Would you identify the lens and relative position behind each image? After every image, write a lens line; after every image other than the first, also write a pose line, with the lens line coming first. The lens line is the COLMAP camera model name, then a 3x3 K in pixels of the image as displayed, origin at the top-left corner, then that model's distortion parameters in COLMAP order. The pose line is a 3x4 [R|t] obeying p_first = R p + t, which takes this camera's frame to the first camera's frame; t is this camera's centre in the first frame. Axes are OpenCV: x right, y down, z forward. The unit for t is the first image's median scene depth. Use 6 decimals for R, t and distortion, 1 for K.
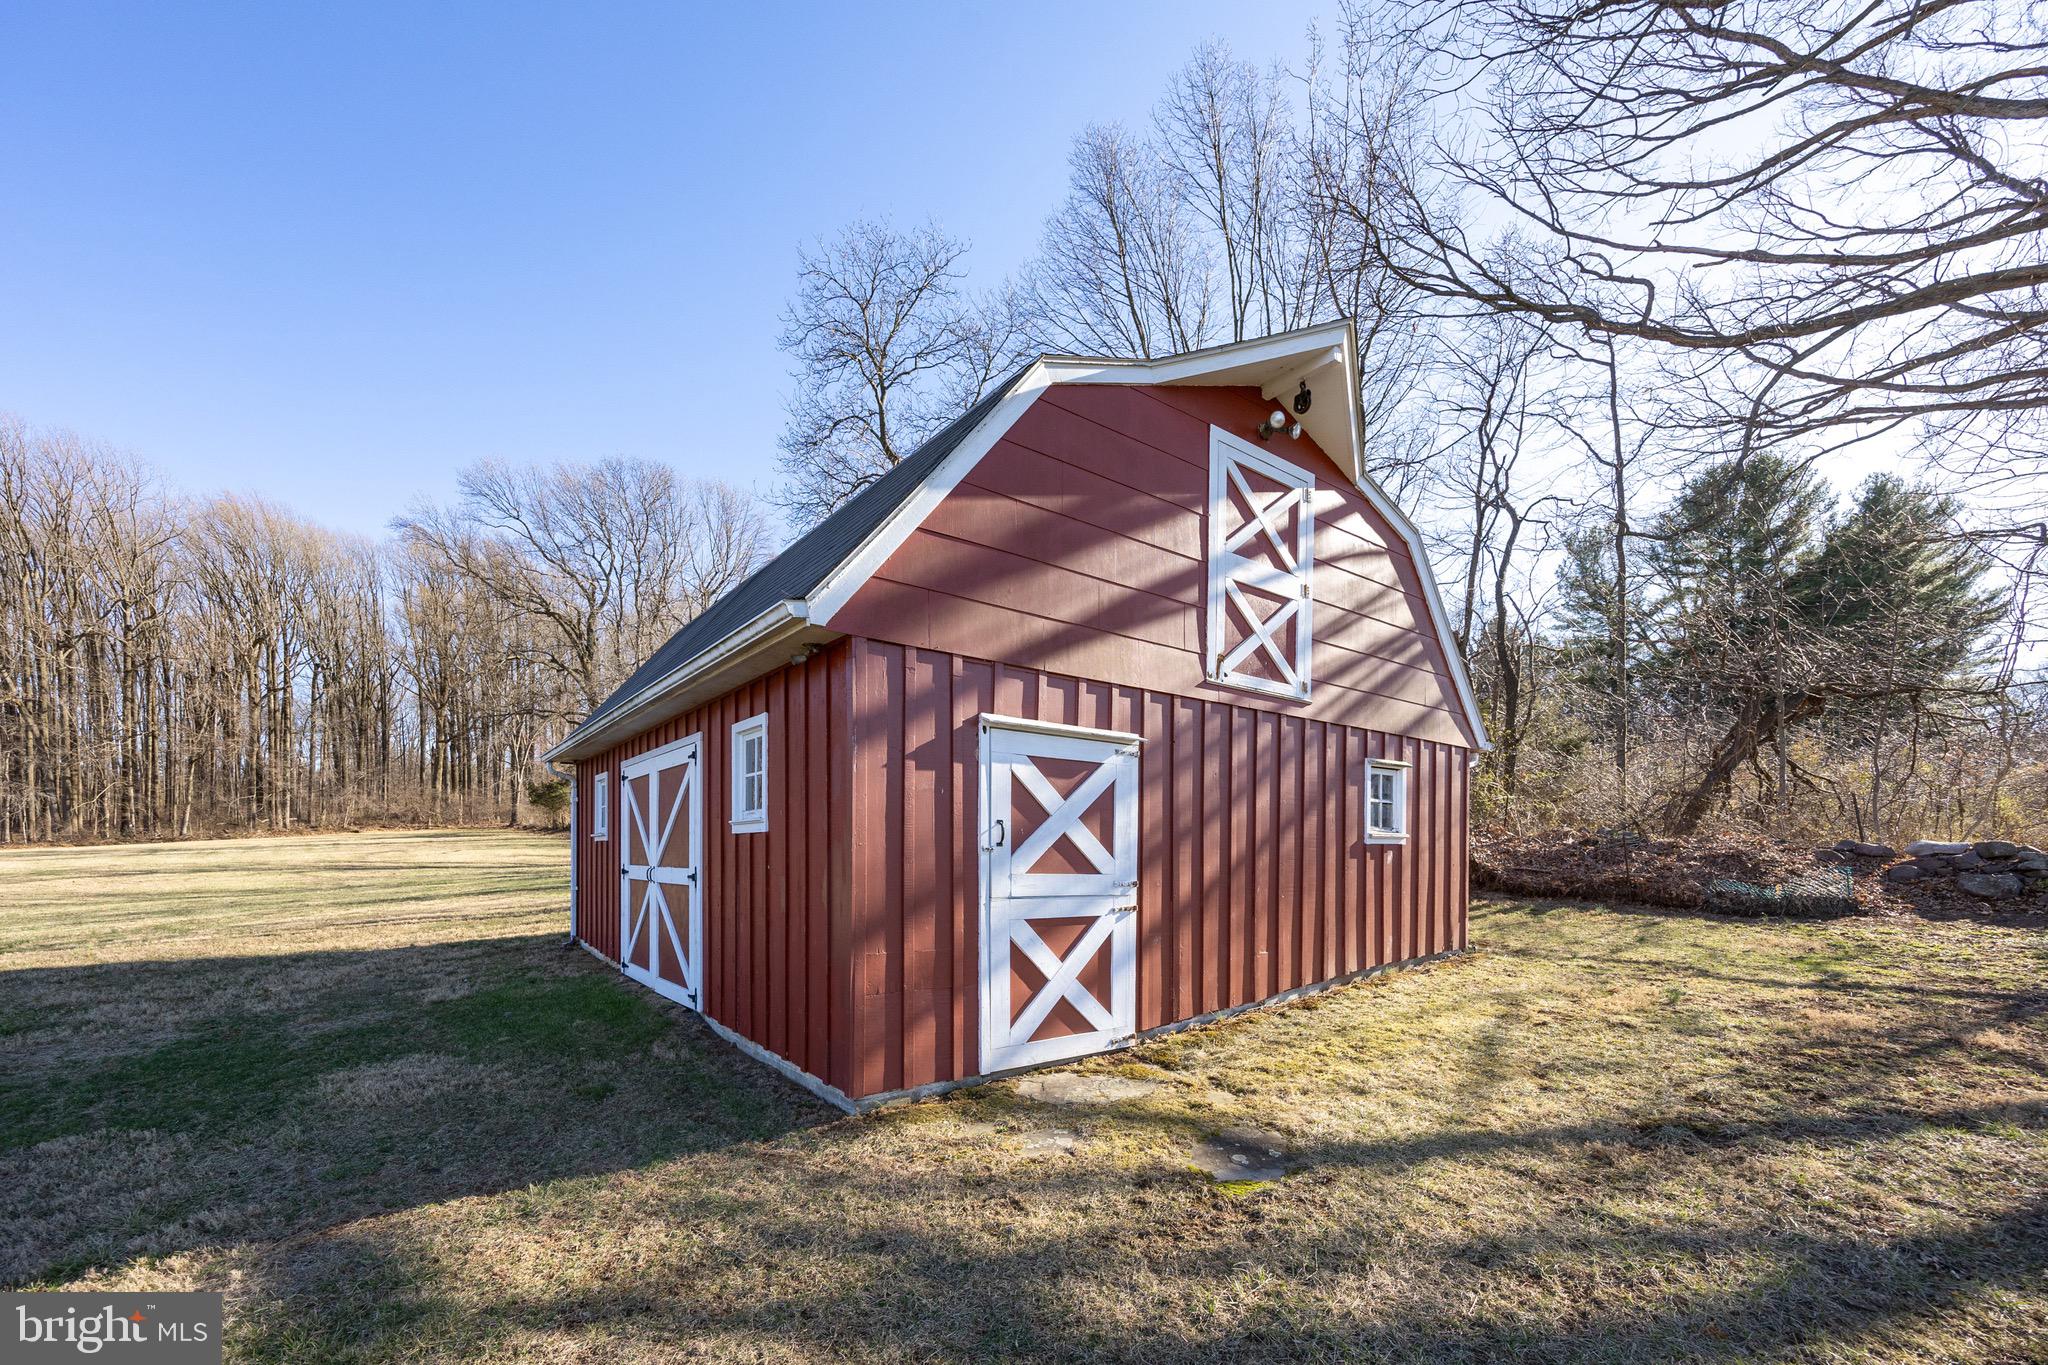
lens RADIAL K [[904.4, 0, 955.5], [0, 904.4, 874.1], [0, 0, 1]] dist [-0.007740, -0.000312]
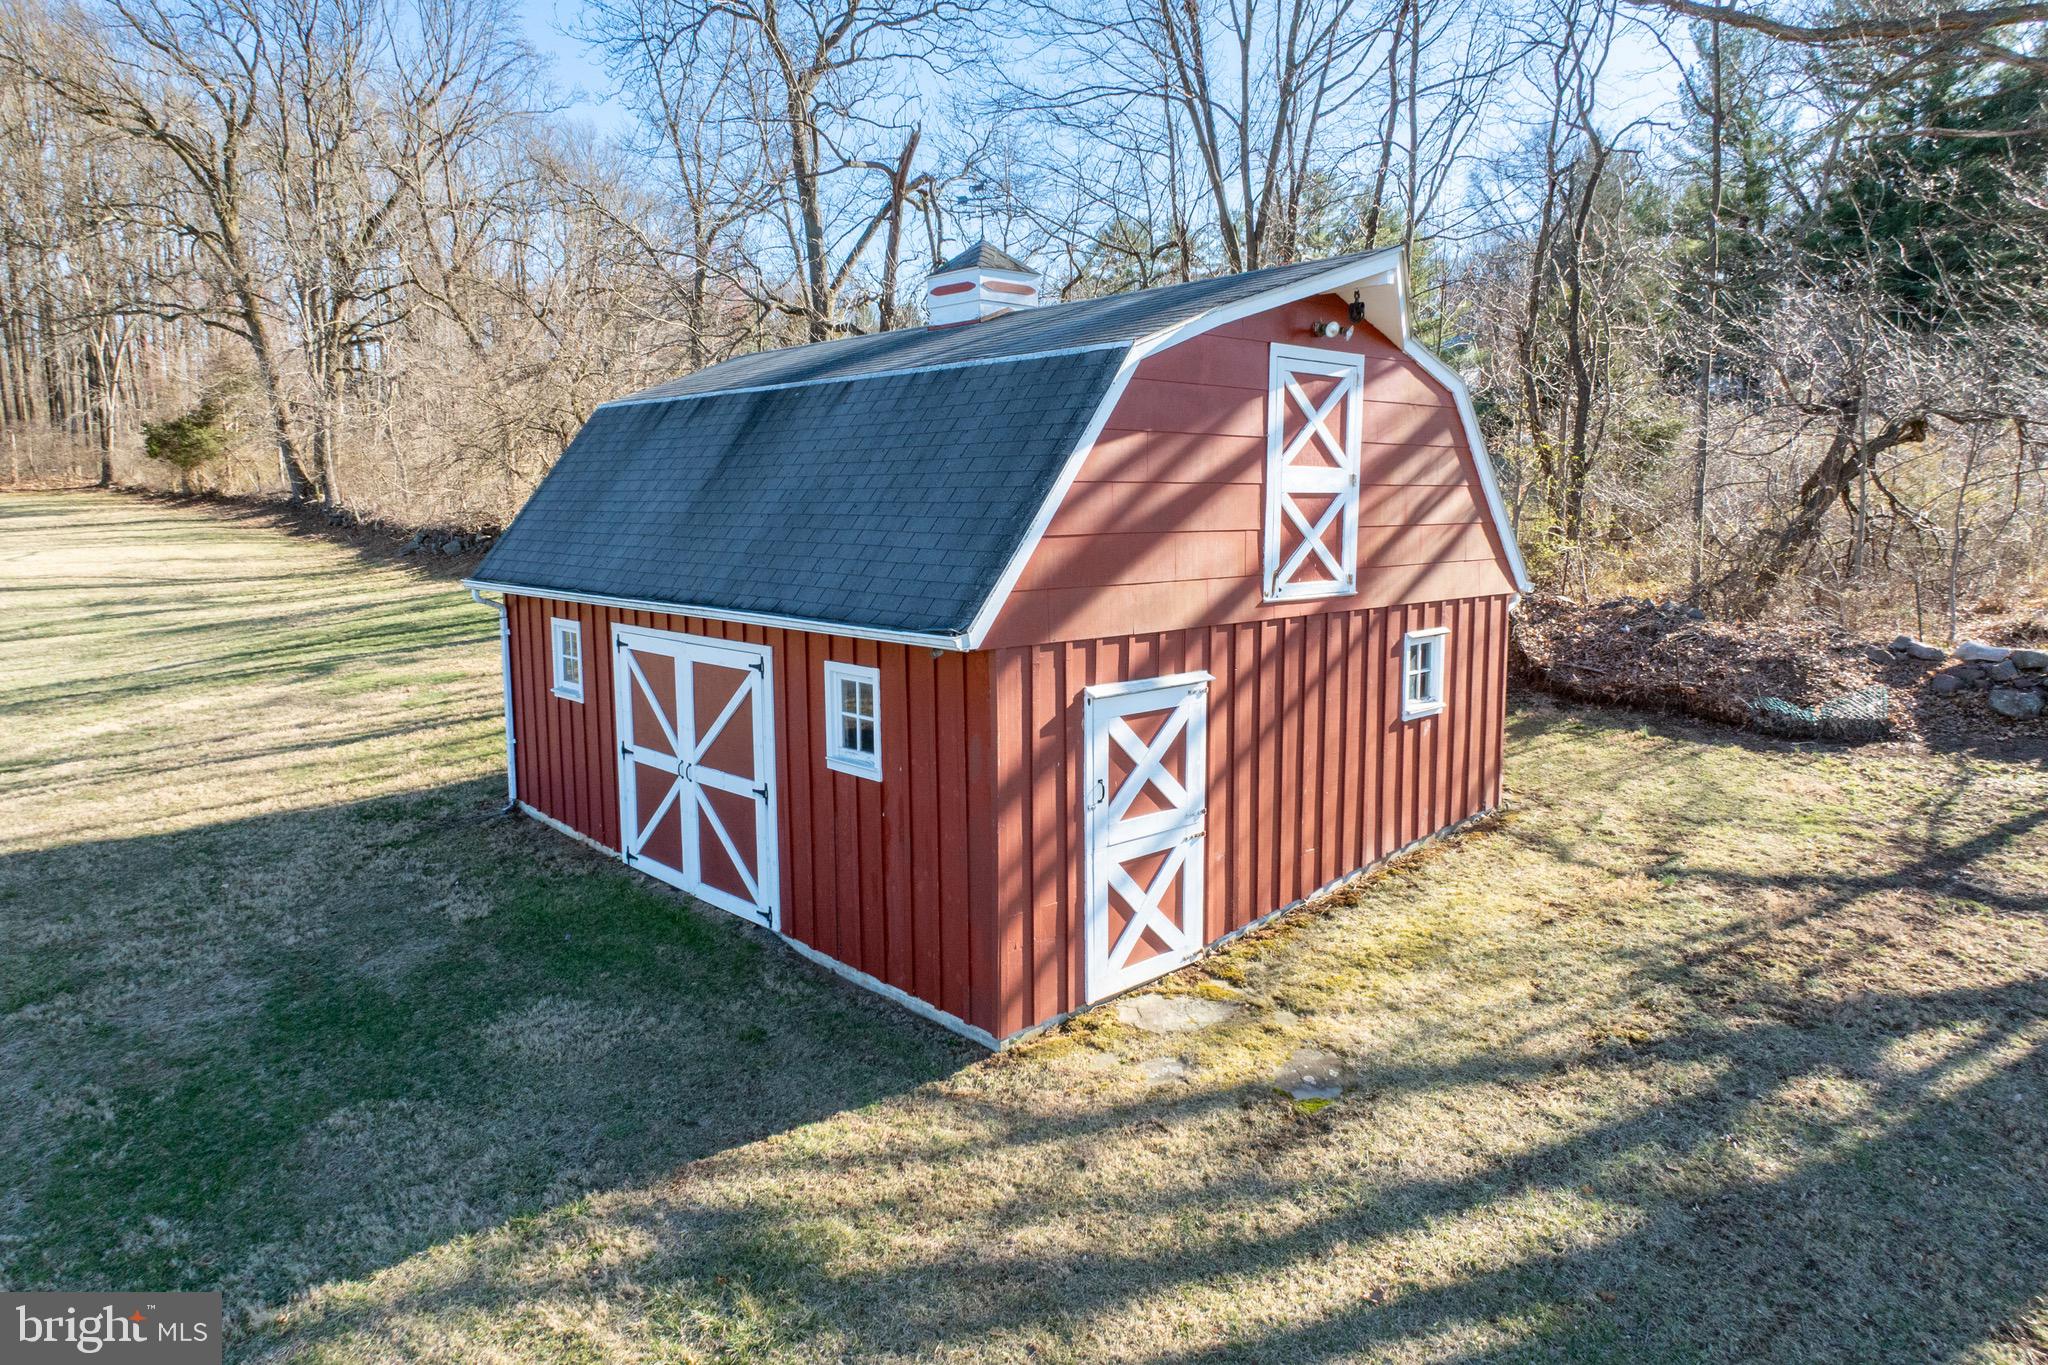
lens RADIAL K [[1385.1, 0, 1025.8], [0, 1385.1, 610.4], [0, 0, 1]] dist [0.020217, -0.044010]
pose [[0.986950, 0.002231, 0.161011, -0.293993], [-0.010680, 0.998609, 0.051631, -0.326868], [-0.160672, -0.052677, 0.985601, -0.626821]]
